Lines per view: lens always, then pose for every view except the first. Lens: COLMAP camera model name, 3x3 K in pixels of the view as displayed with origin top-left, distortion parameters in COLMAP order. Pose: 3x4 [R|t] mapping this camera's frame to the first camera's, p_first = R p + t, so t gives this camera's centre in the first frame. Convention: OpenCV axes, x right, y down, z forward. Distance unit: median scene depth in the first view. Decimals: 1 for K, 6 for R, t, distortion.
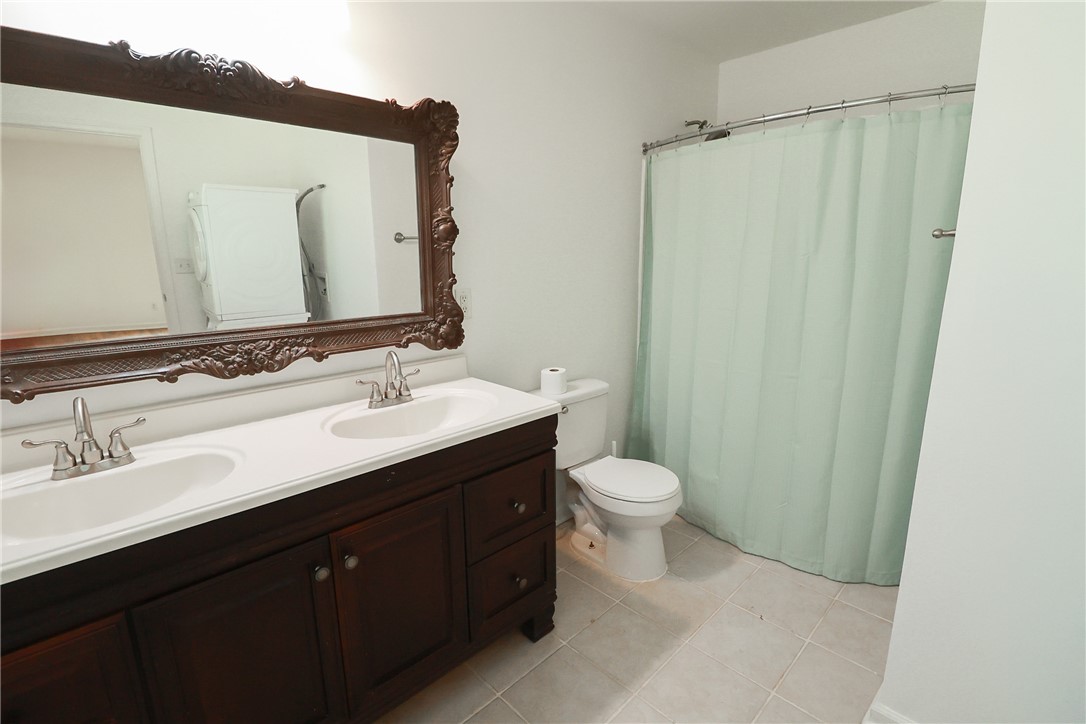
lens RADIAL K [[501.9, 0, 543.1], [0, 501.9, 359.9], [0, 0, 1]] dist [0.002609, -0.014869]
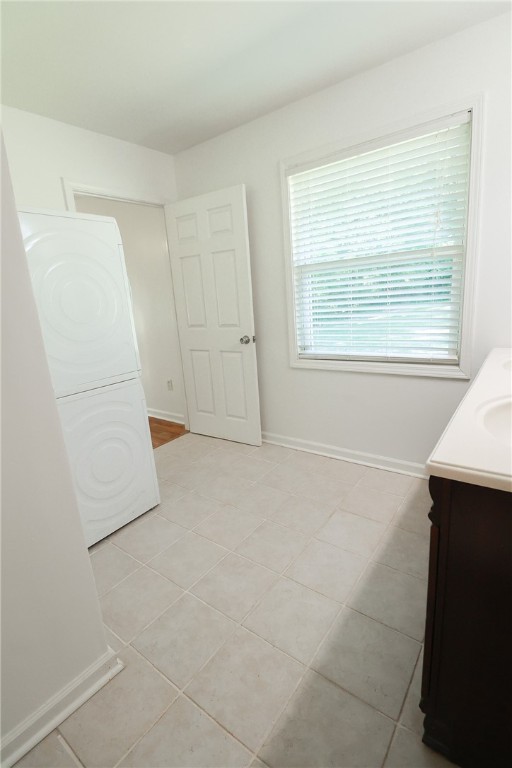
lens RADIAL K [[355.0, 0, 256.0], [0, 355.0, 384.0], [0, 0, 1]] dist [0.002609, -0.014869]
pose [[-0.984166, 0.116411, -0.133664, 0.297001], [0.048456, 0.902072, 0.428856, -0.206426], [0.170498, 0.415589, -0.893430, 1.289179]]
